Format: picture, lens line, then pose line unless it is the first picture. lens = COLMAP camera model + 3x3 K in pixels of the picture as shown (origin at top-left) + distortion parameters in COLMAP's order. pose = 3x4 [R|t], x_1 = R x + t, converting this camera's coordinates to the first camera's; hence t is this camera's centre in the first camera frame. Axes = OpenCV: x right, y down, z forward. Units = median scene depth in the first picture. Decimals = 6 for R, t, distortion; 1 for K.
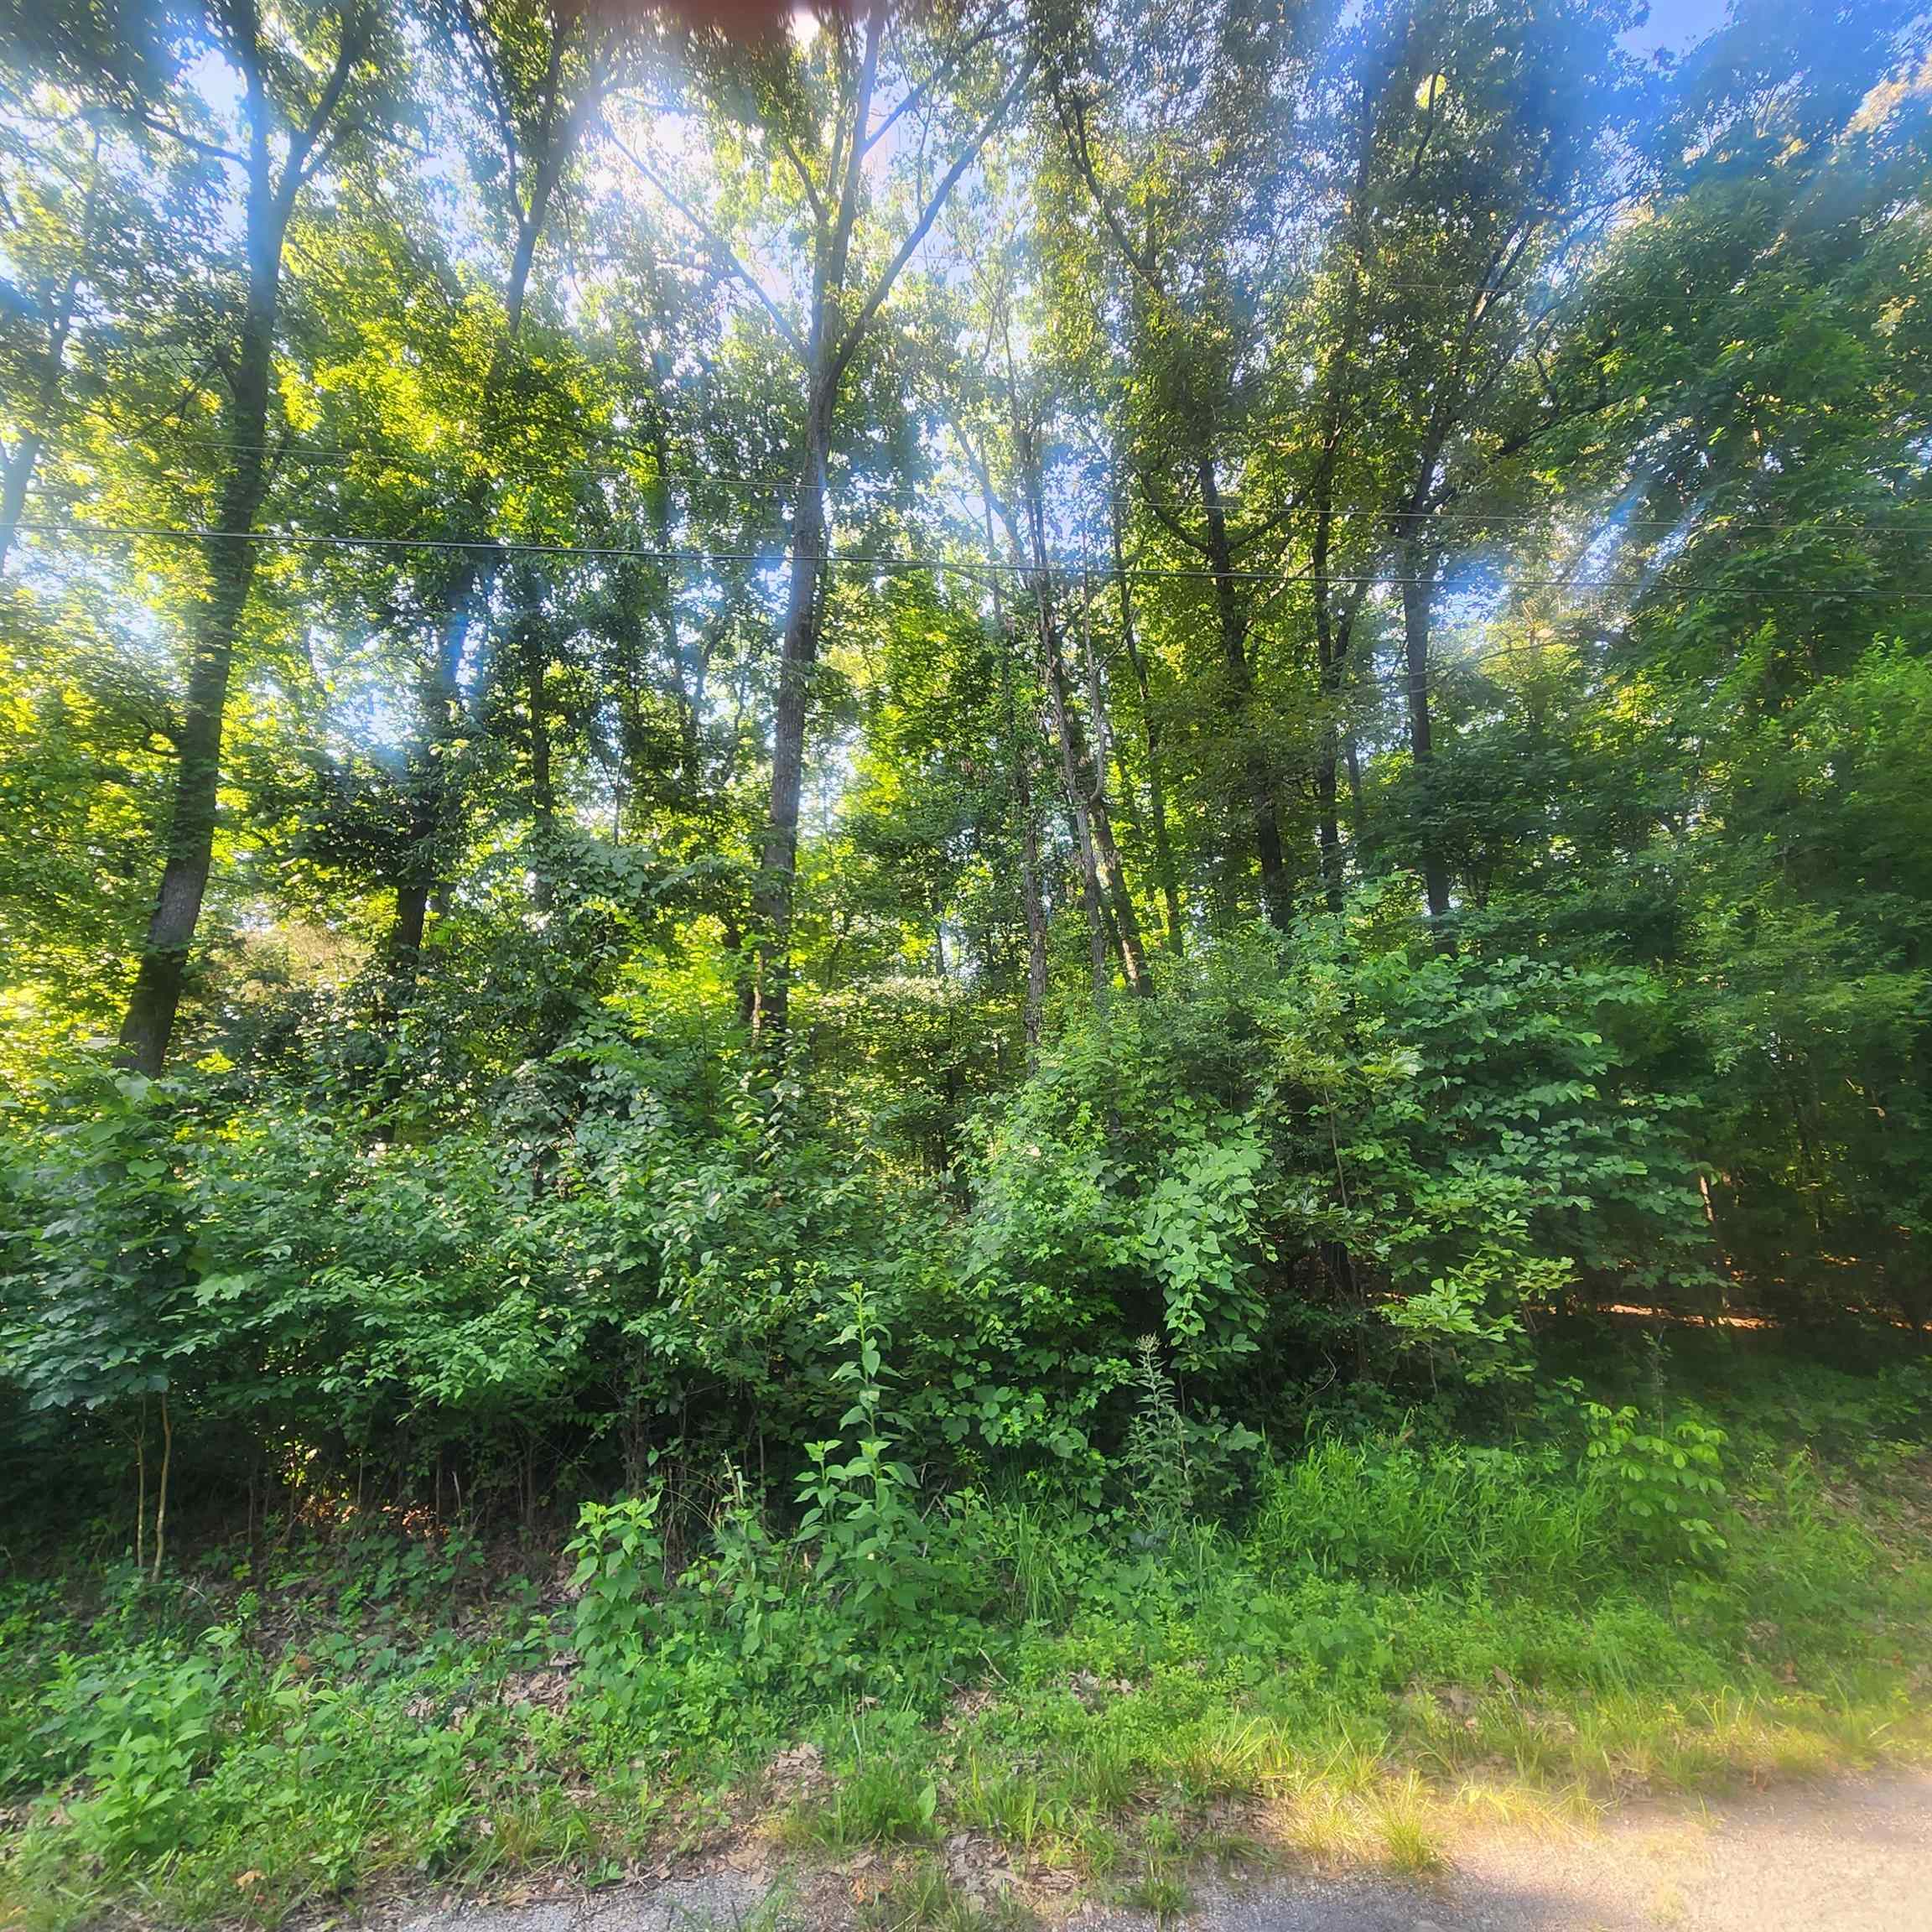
lens RADIAL K [[1047.9, 0, 963.3], [0, 1047.9, 962.3], [0, 0, 1]] dist [0.012395, -0.006340]
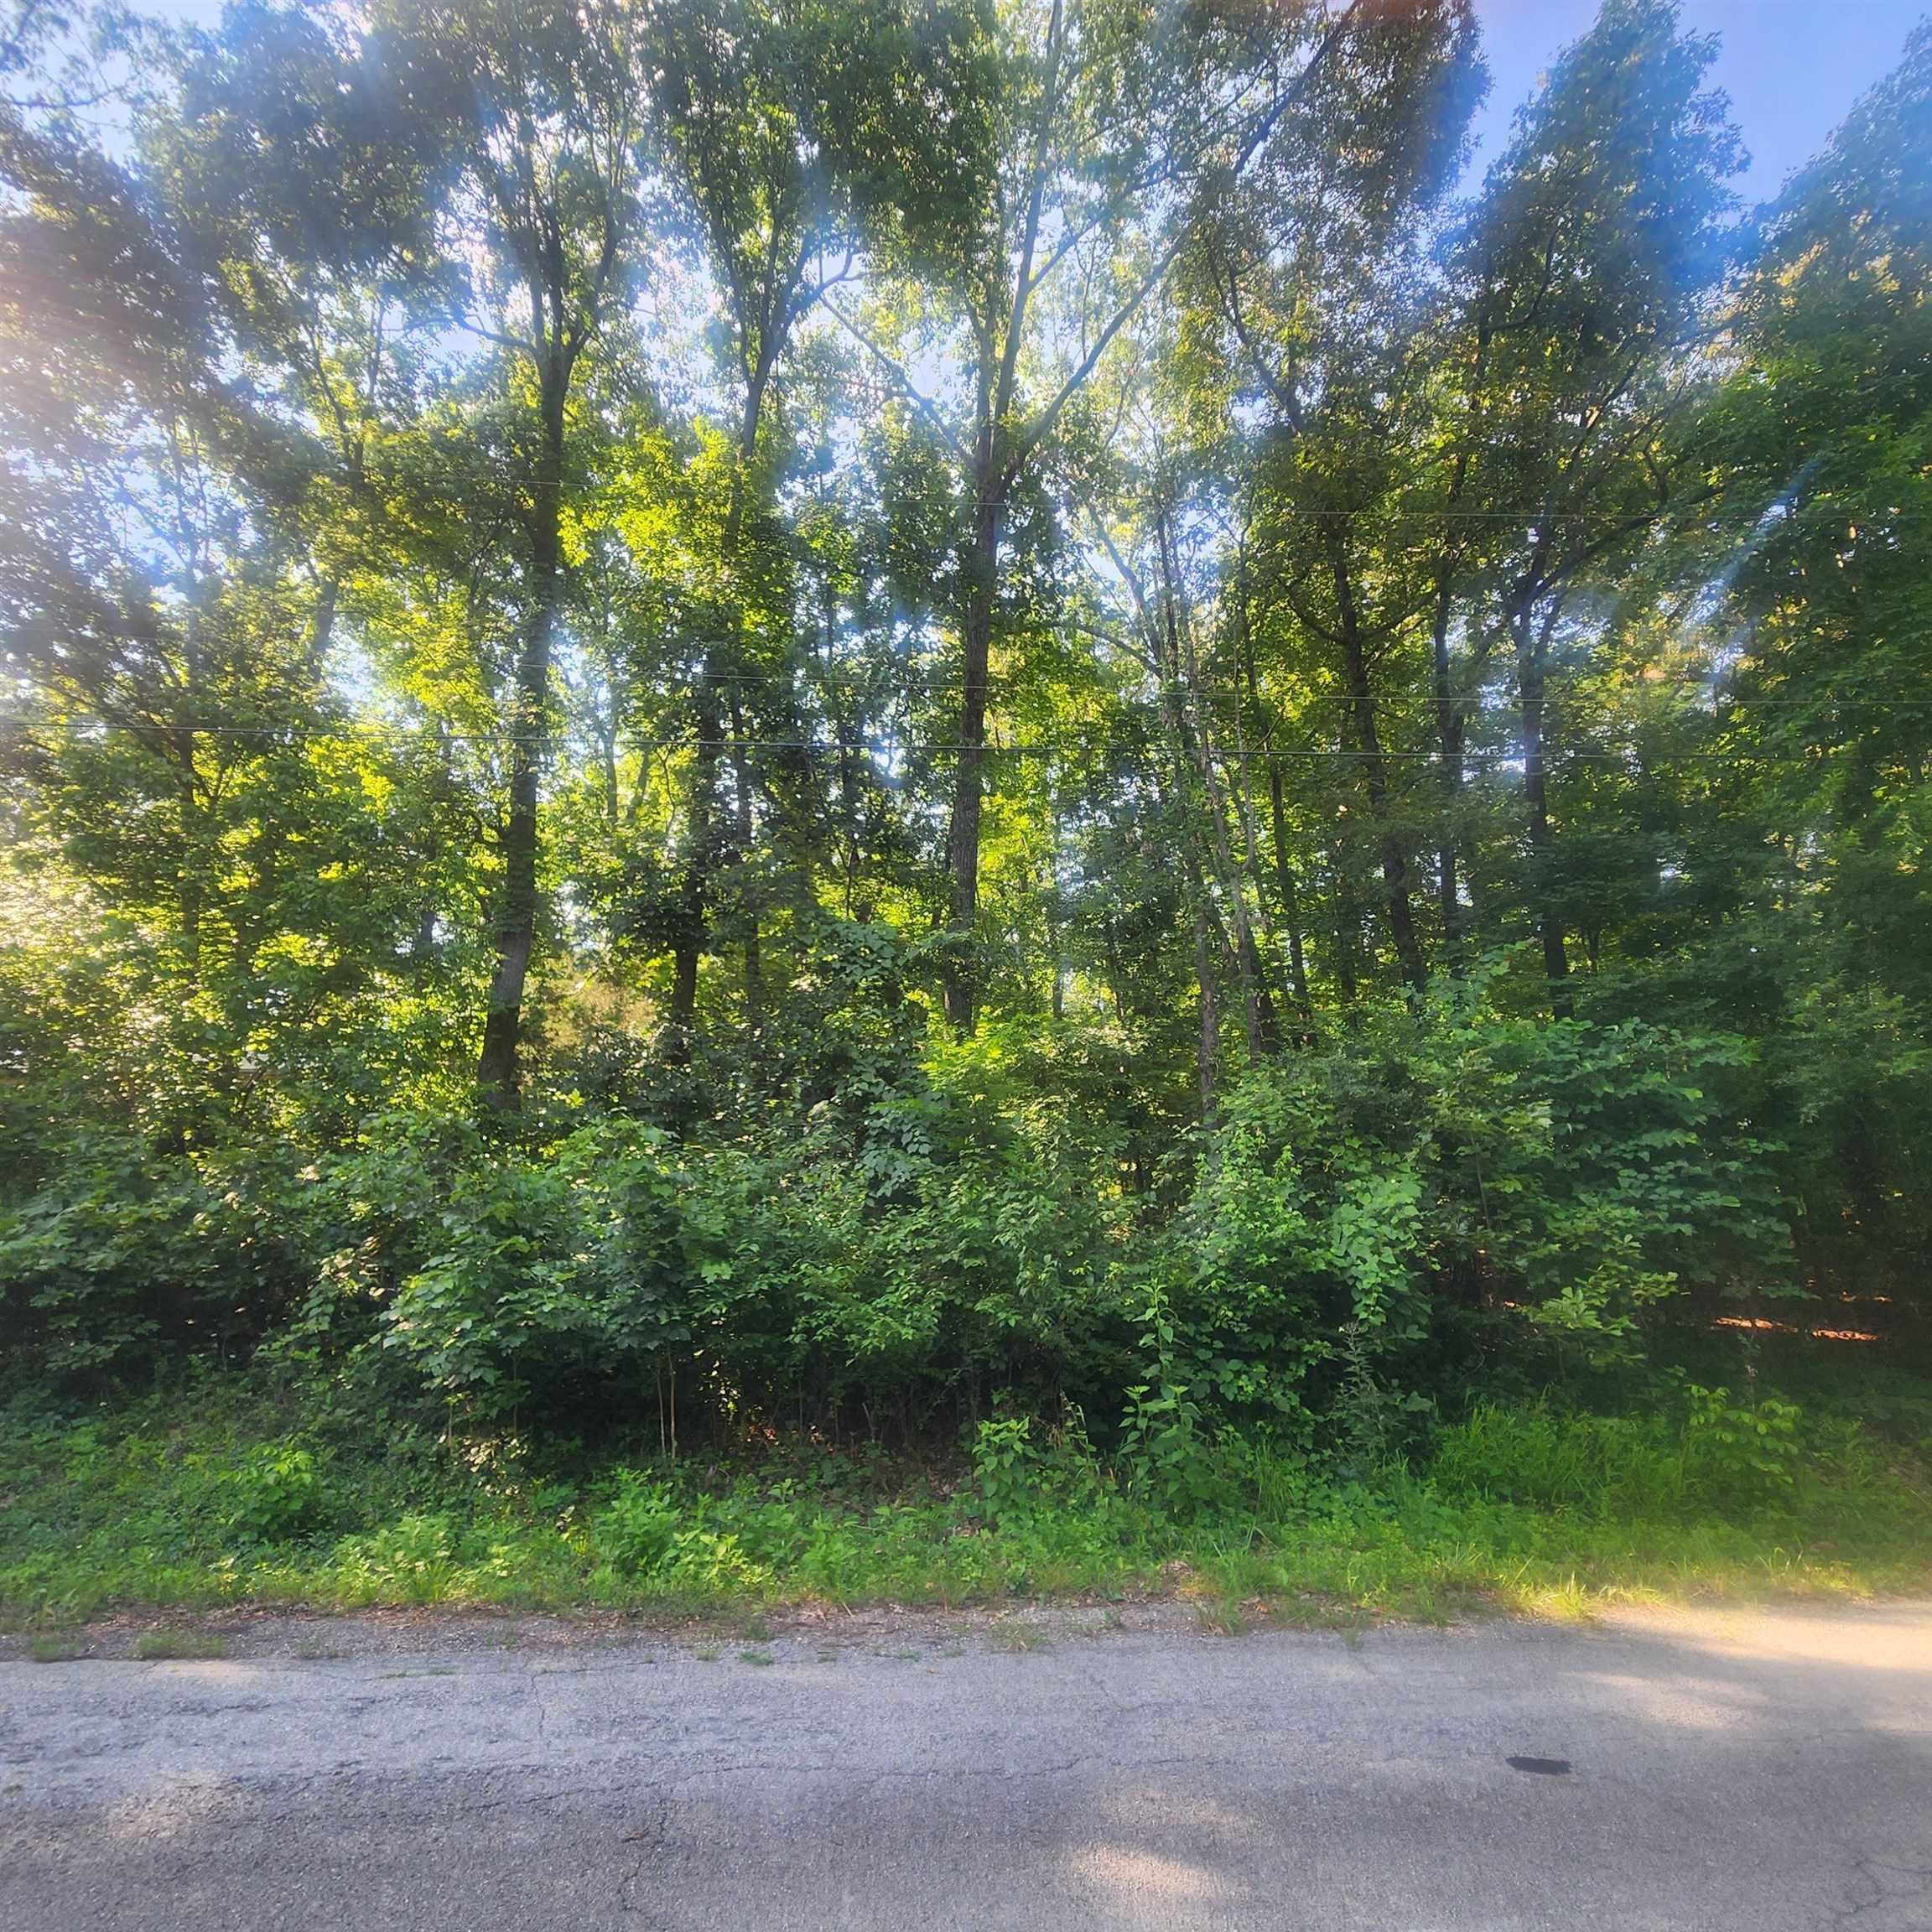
lens RADIAL K [[1052.5, 0, 963.2], [0, 1052.5, 962.1], [0, 0, 1]] dist [0.008833, -0.004737]
pose [[0.997246, -0.000689, -0.074166, -0.185630], [0.000390, 0.999992, -0.004053, -0.089066], [0.074168, 0.004013, 0.997238, -0.335848]]
